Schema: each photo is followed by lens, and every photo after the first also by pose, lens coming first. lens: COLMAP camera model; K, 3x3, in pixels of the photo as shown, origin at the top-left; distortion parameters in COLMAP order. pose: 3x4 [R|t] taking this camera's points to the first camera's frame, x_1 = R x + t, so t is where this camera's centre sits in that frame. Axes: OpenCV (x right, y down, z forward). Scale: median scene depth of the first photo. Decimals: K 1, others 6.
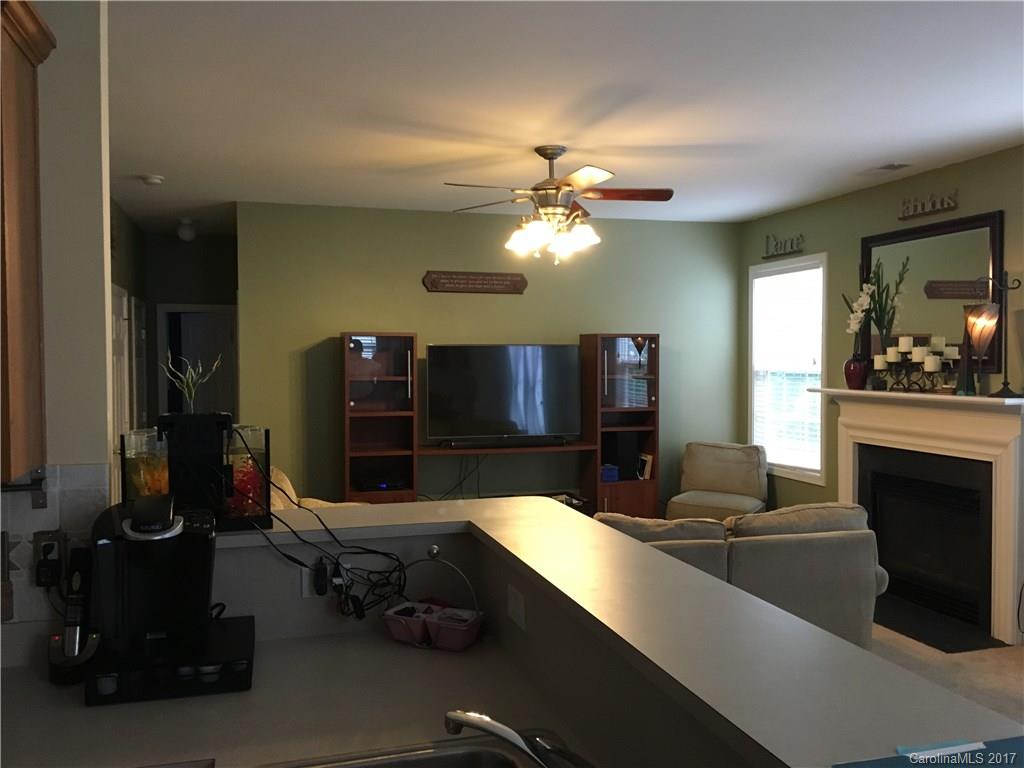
lens RADIAL K [[860.5, 0, 506.3], [0, 860.5, 387.4], [0, 0, 1]] dist [0.044984, -0.018981]
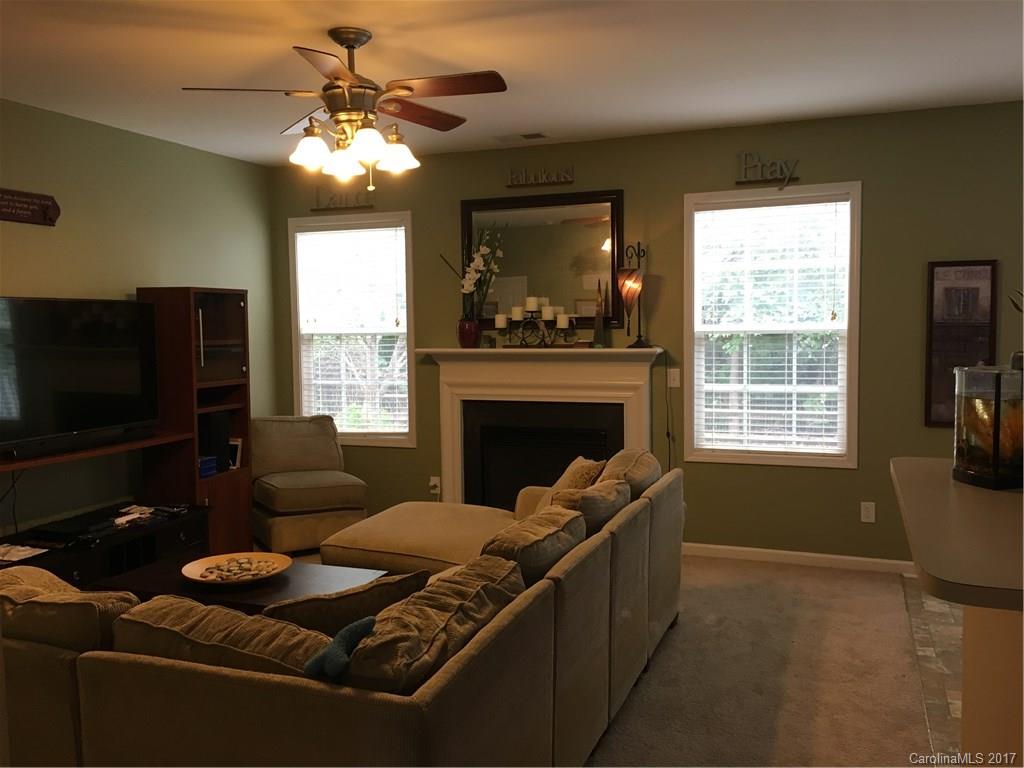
lens RADIAL K [[860.5, 0, 511.4], [0, 860.5, 376.1], [0, 0, 1]] dist [0.044984, -0.018981]
pose [[0.596599, -0.054931, 0.800657, -0.384087], [0.039731, 0.998453, 0.038896, -0.002224], [-0.801555, 0.008606, 0.597859, 0.348471]]
